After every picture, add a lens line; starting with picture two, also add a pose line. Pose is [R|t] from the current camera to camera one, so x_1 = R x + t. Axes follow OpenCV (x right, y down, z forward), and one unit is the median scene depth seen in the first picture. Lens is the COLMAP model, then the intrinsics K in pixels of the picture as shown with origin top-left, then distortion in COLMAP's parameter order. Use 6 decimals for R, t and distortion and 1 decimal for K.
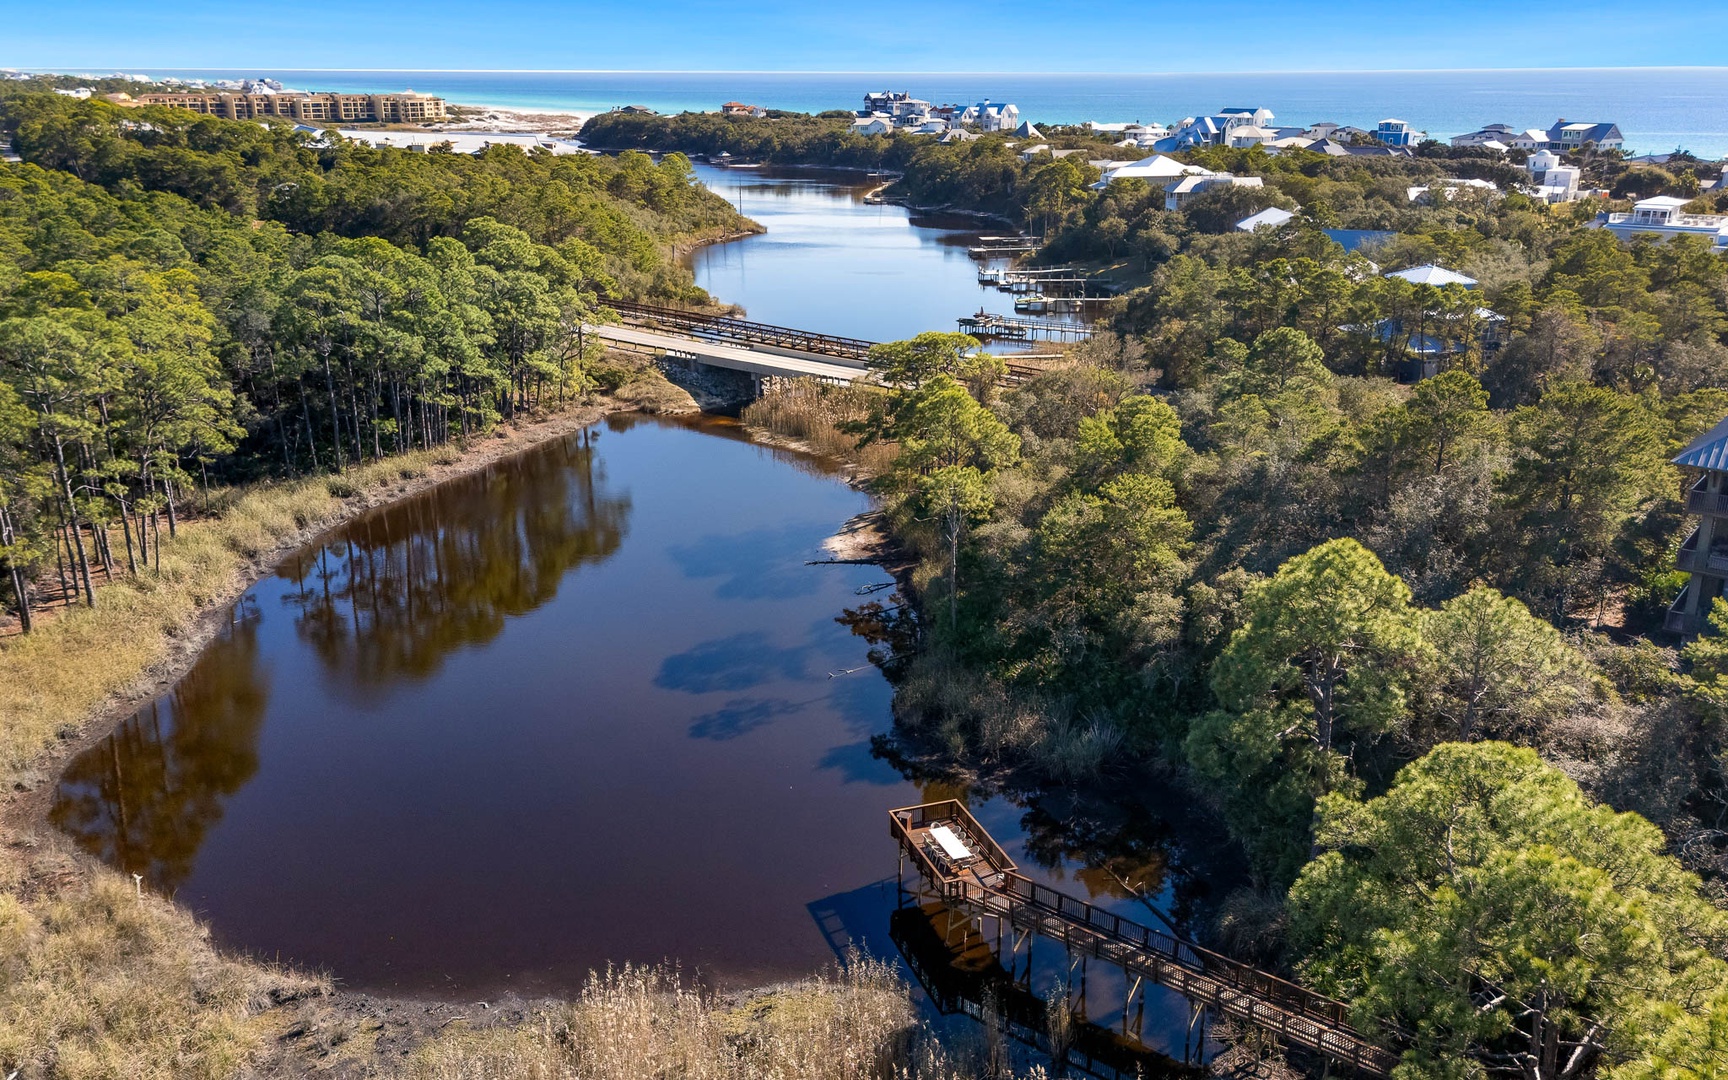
lens RADIAL K [[1432.8, 0, 864.0], [0, 1432.8, 540.0], [0, 0, 1]] dist [0.012092, 0.003187]
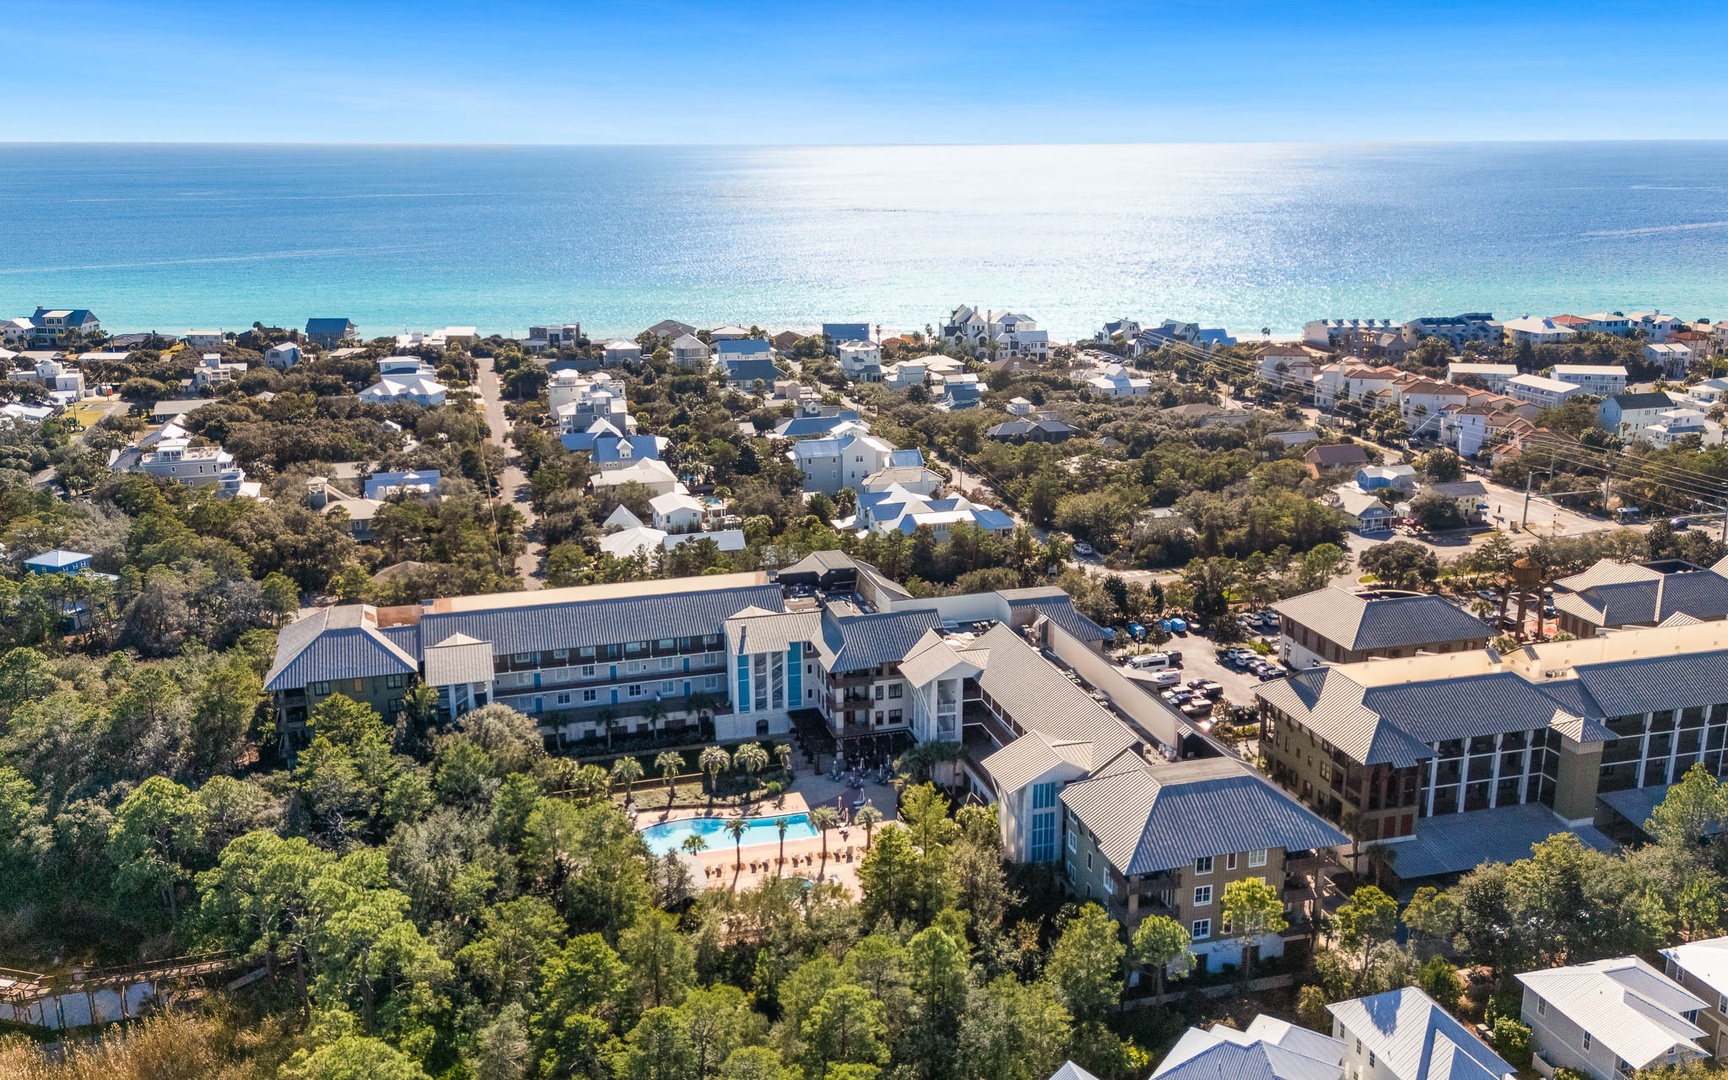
lens RADIAL K [[1432.8, 0, 864.0], [0, 1432.8, 540.0], [0, 0, 1]] dist [0.012092, 0.003187]
pose [[0.563904, -0.210340, 0.798604, -0.694120], [0.254220, 0.964275, 0.074468, -0.216534], [-0.785738, 0.161029, 0.597232, -1.192037]]
